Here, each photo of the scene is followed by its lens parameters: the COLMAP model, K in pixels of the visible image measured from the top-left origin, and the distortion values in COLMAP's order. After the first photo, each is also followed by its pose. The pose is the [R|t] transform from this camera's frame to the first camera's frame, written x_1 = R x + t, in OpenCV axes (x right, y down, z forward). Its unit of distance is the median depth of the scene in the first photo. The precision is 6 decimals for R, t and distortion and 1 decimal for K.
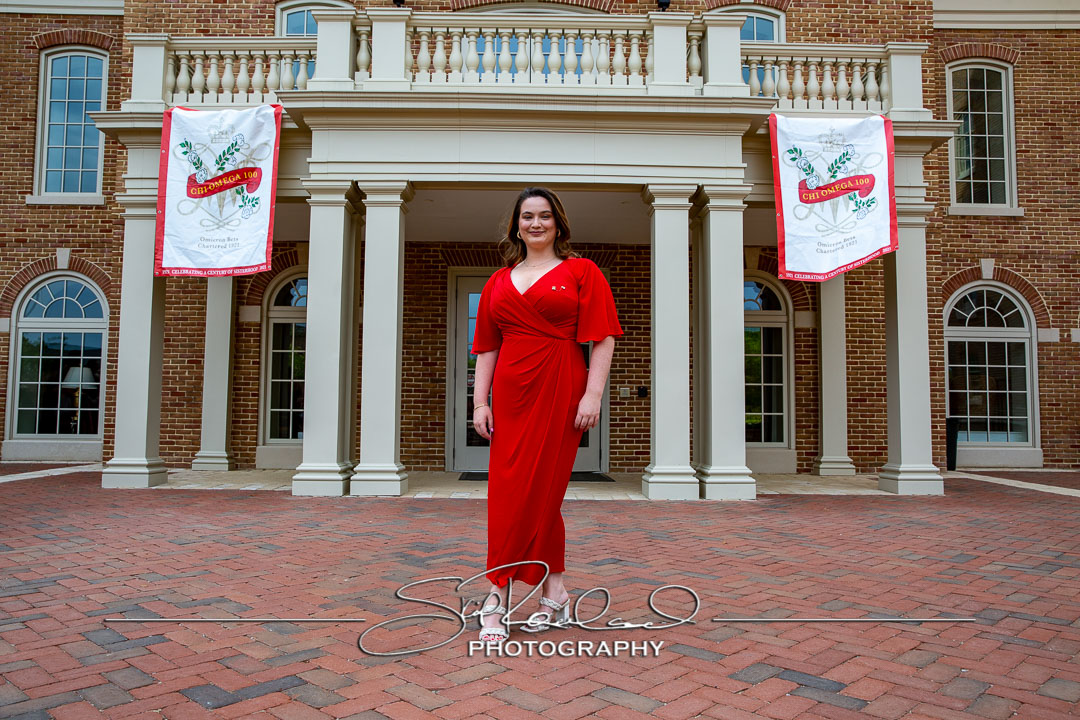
lens RADIAL K [[835.1, 0, 536.6], [0, 835.1, 359.3], [0, 0, 1]] dist [-0.085453, 0.099951]
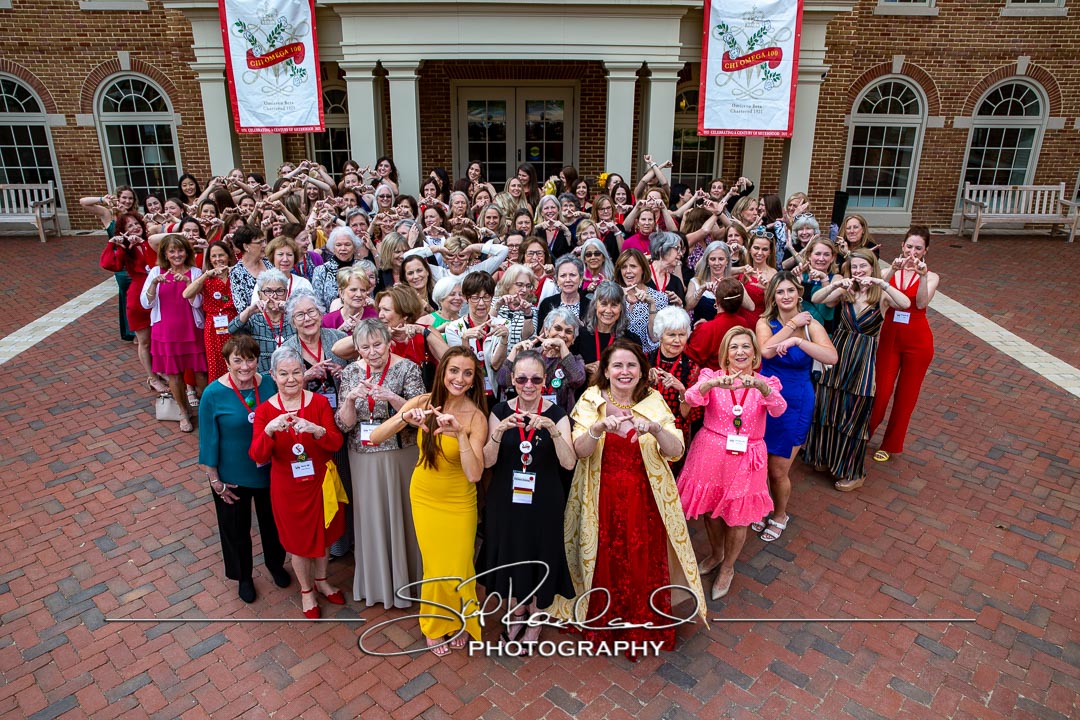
lens RADIAL K [[771.2, 0, 540.4], [0, 771.2, 363.2], [0, 0, 1]] dist [-0.099804, 0.089212]
pose [[0.999910, -0.006575, 0.011684, 0.012061], [0.000931, 0.903436, 0.428723, -0.216959], [-0.013374, -0.428674, 0.903360, -0.202942]]
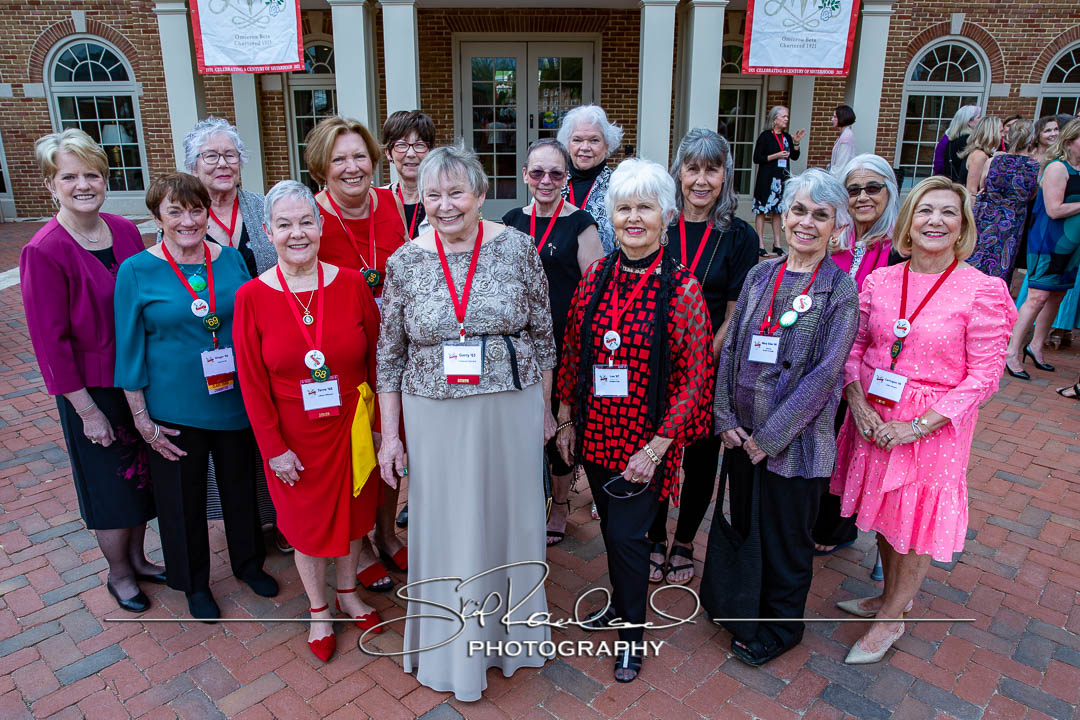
lens RADIAL K [[801.2, 0, 538.5], [0, 801.2, 376.1], [0, 0, 1]] dist [-0.105478, 0.085152]
pose [[0.999806, -0.013278, 0.014522, -0.015177], [0.006560, 0.920698, 0.390222, -0.099801], [-0.018552, -0.390051, 0.920606, -0.107705]]
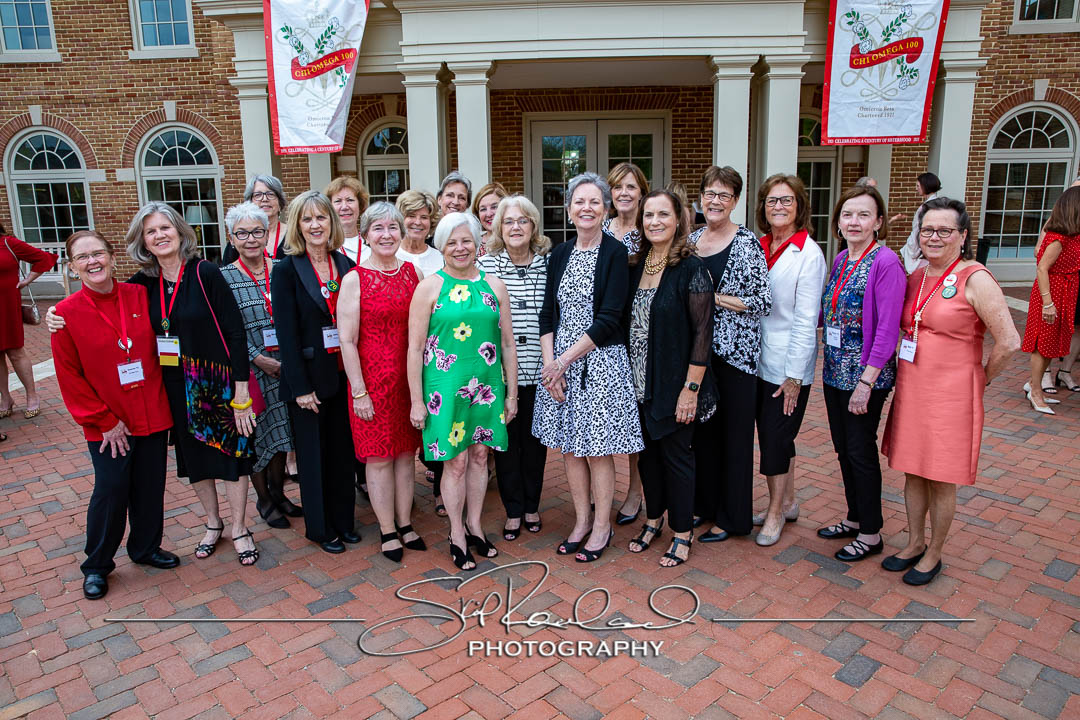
lens RADIAL K [[791.8, 0, 536.9], [0, 791.8, 362.6], [0, 0, 1]] dist [-0.091527, 0.088644]
pose [[0.997731, -0.012203, -0.066216, -0.023713], [0.030790, 0.957278, 0.287526, -0.093921], [0.059878, -0.288913, 0.955481, -0.072215]]
